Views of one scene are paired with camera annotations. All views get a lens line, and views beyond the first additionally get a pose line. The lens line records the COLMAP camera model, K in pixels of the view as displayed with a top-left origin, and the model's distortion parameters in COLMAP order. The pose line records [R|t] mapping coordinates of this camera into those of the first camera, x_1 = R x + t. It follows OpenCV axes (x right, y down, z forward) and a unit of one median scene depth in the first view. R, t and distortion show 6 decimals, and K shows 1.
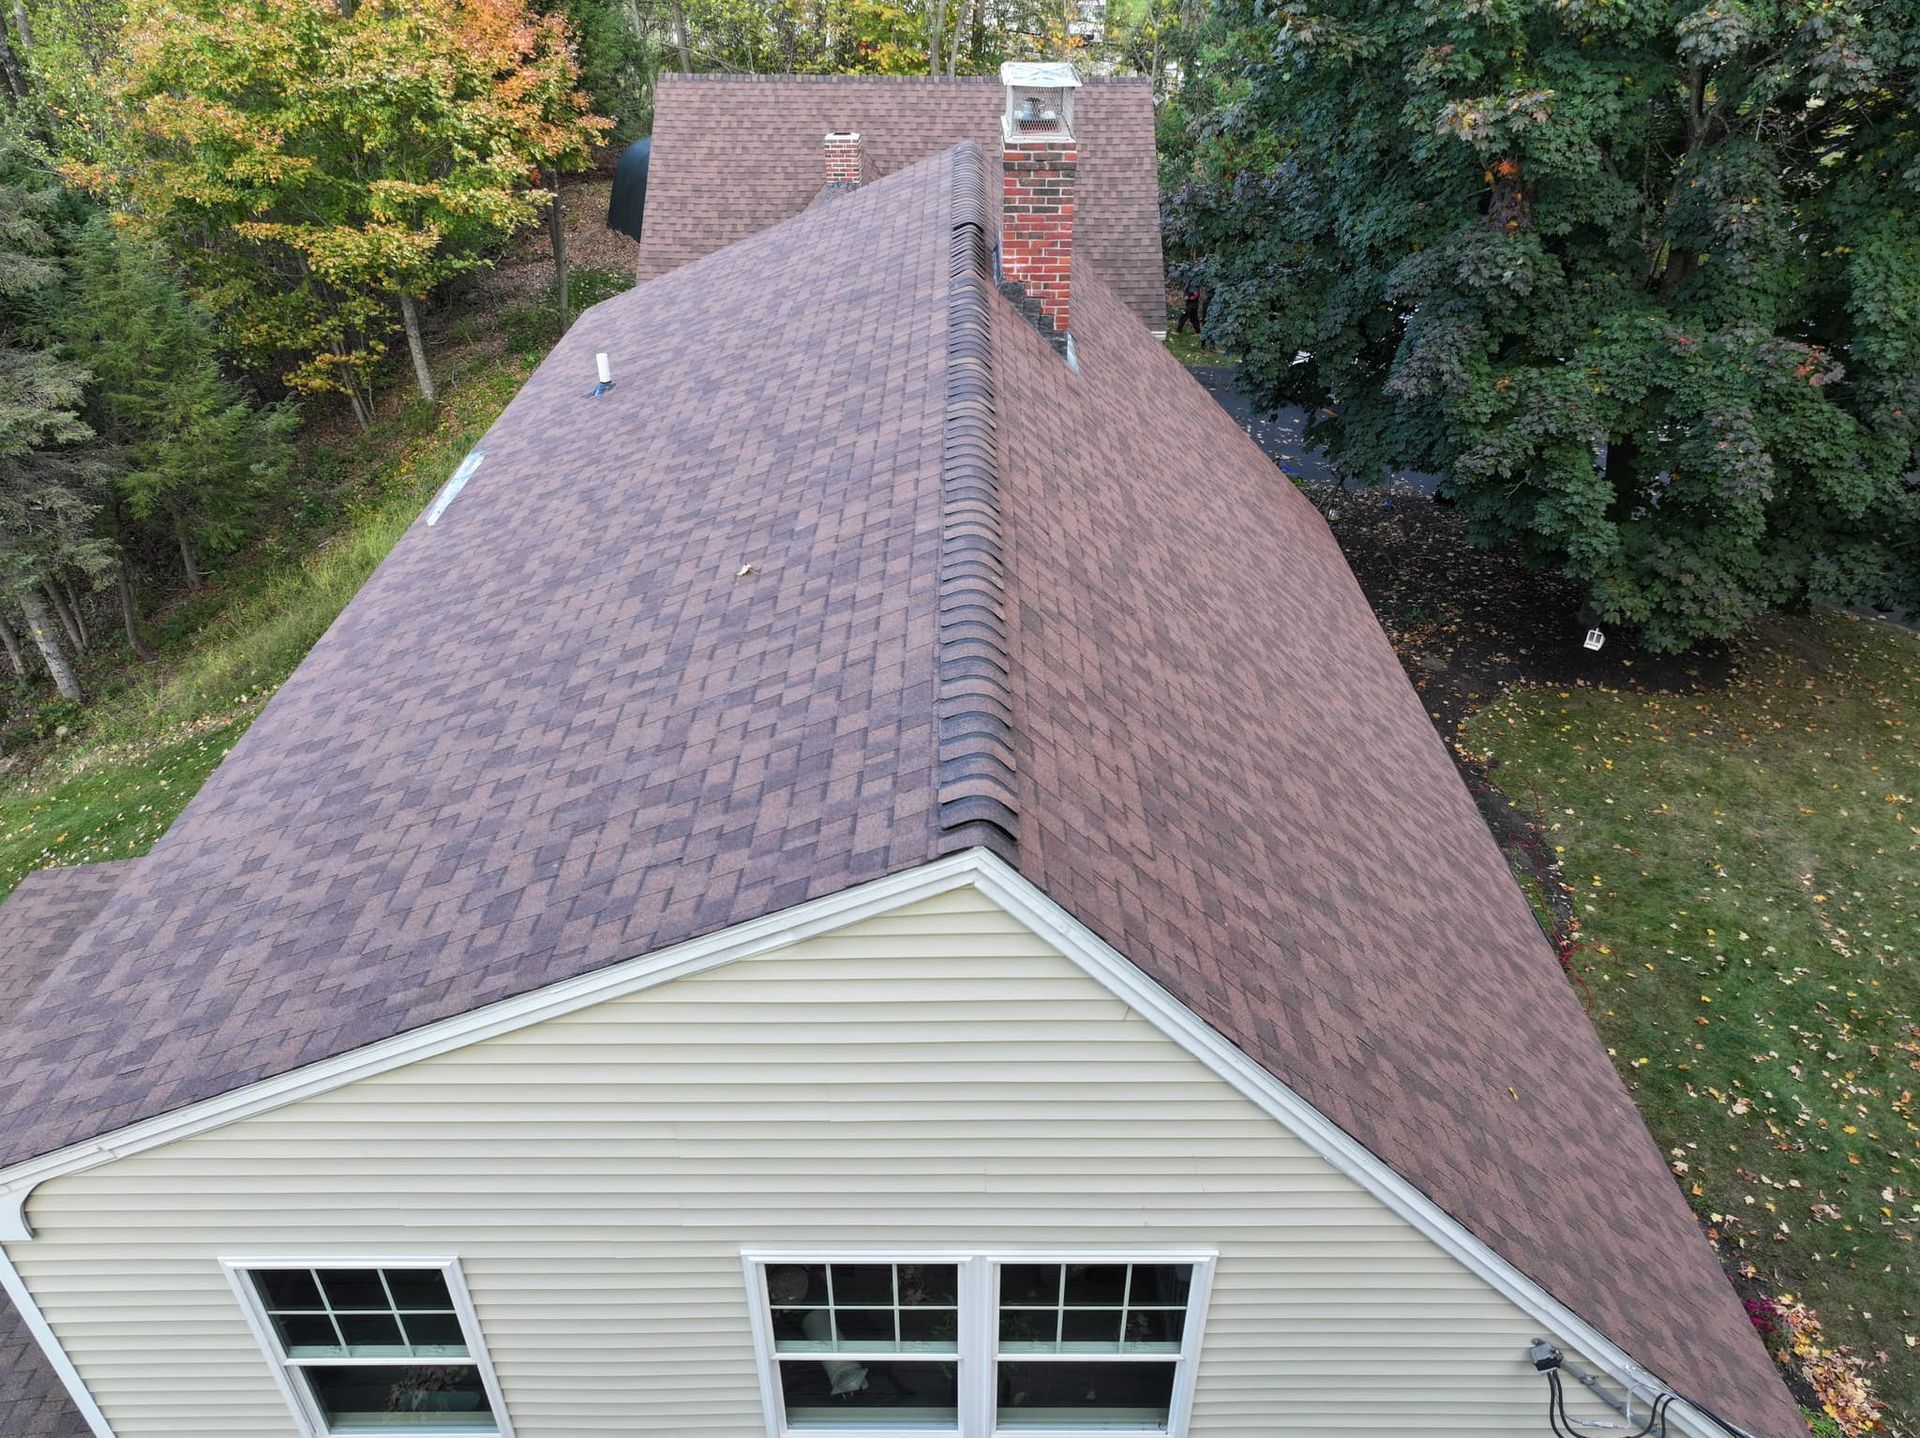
lens RADIAL K [[1356.2, 0, 960.0], [0, 1356.2, 719.0], [0, 0, 1]] dist [-0.004156, 0.023915]
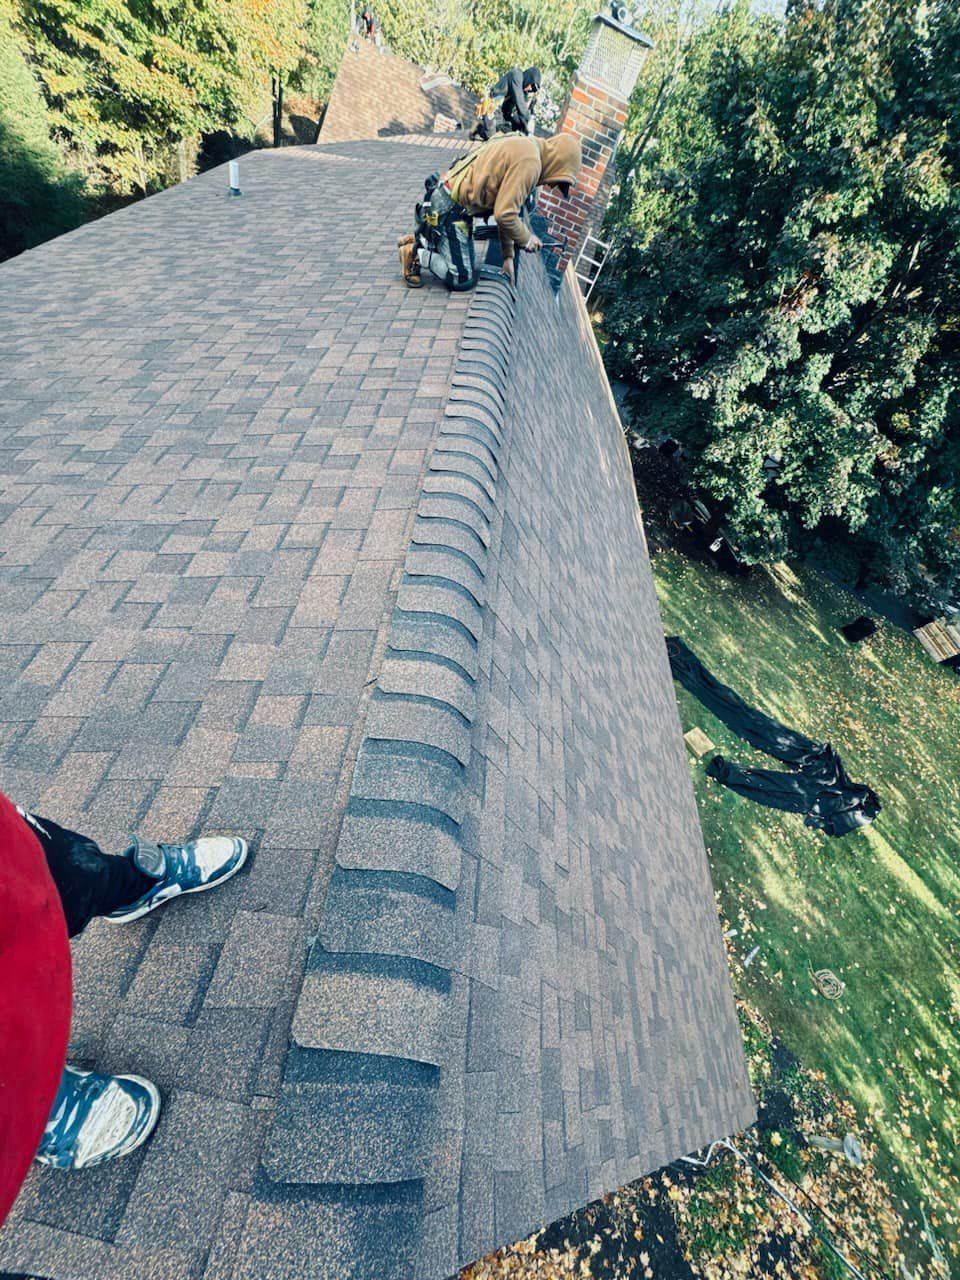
lens RADIAL K [[509.5, 0, 480.0], [0, 509.5, 640.0], [0, 0, 1]] dist [-0.000839, 0.000066]
pose [[0.947093, 0.255489, 0.194268, -0.017337], [-0.303411, 0.910080, 0.282305, -0.101083], [-0.104674, -0.326313, 0.939449, 0.644563]]
